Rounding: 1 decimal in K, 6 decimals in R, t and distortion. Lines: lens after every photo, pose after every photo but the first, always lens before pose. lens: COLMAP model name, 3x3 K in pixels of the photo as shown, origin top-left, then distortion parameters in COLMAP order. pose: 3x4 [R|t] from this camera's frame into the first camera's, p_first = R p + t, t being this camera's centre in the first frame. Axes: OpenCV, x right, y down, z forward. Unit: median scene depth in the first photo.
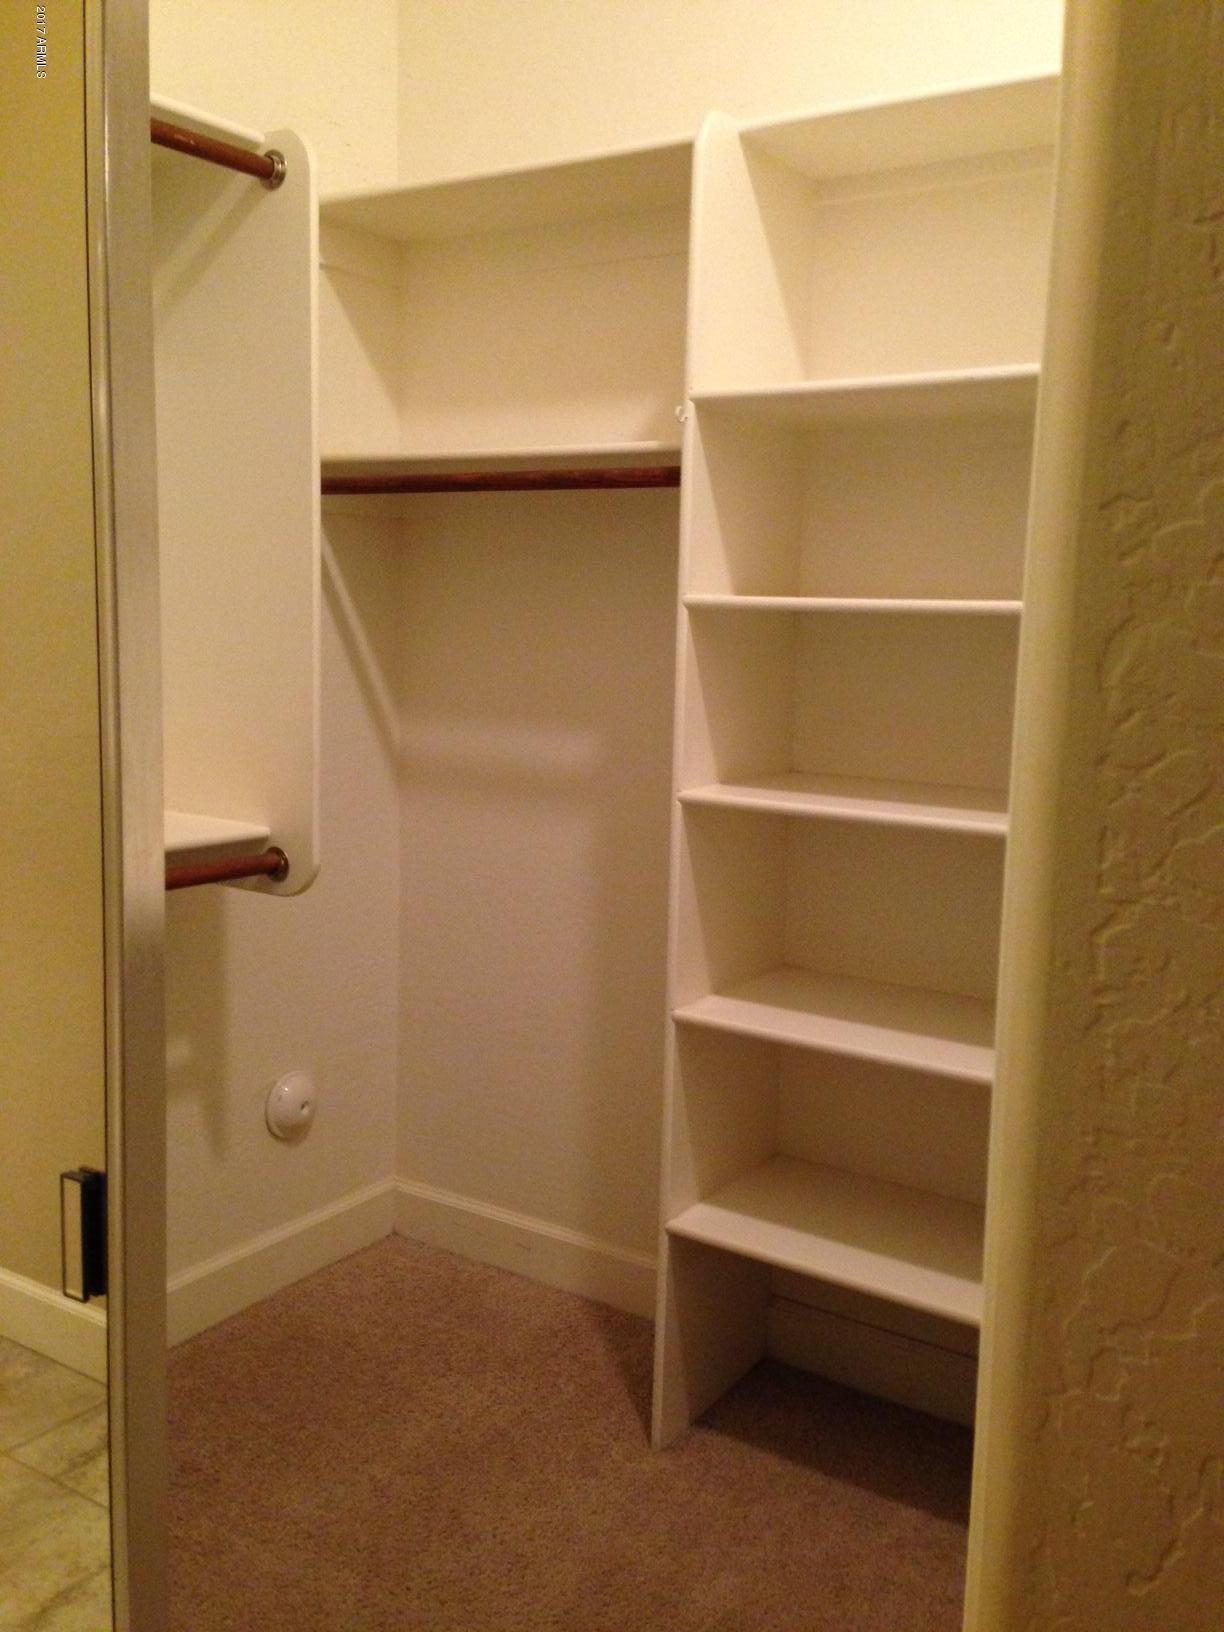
lens RADIAL K [[1492.6, 0, 607.5], [0, 1492.6, 820.0], [0, 0, 1]] dist [-0.003168, 0.000000]
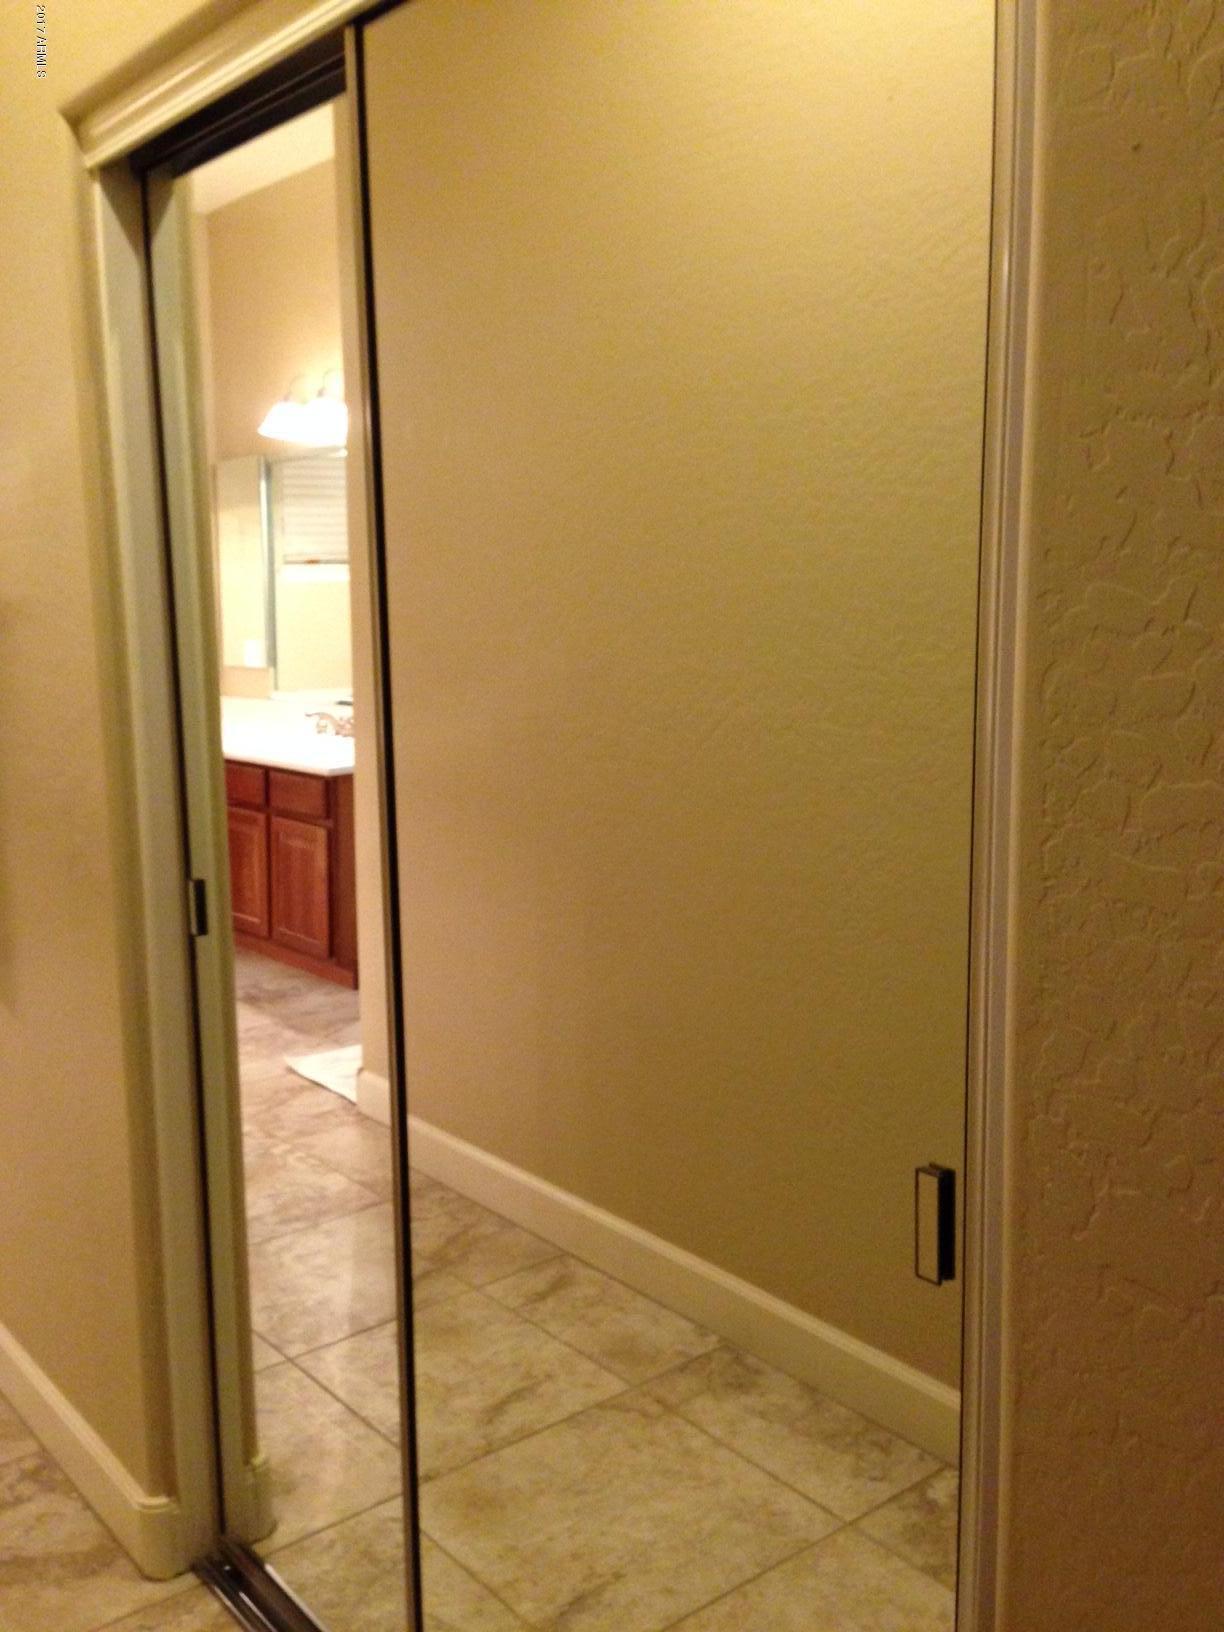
lens RADIAL K [[1492.6, 0, 614.2], [0, 1492.6, 813.4], [0, 0, 1]] dist [-0.003168, 0.000000]
pose [[0.955993, 0.007655, -0.293289, 0.353801], [-0.000686, 0.999715, 0.023859, -0.000368], [0.293389, -0.022608, 0.955726, -0.767813]]
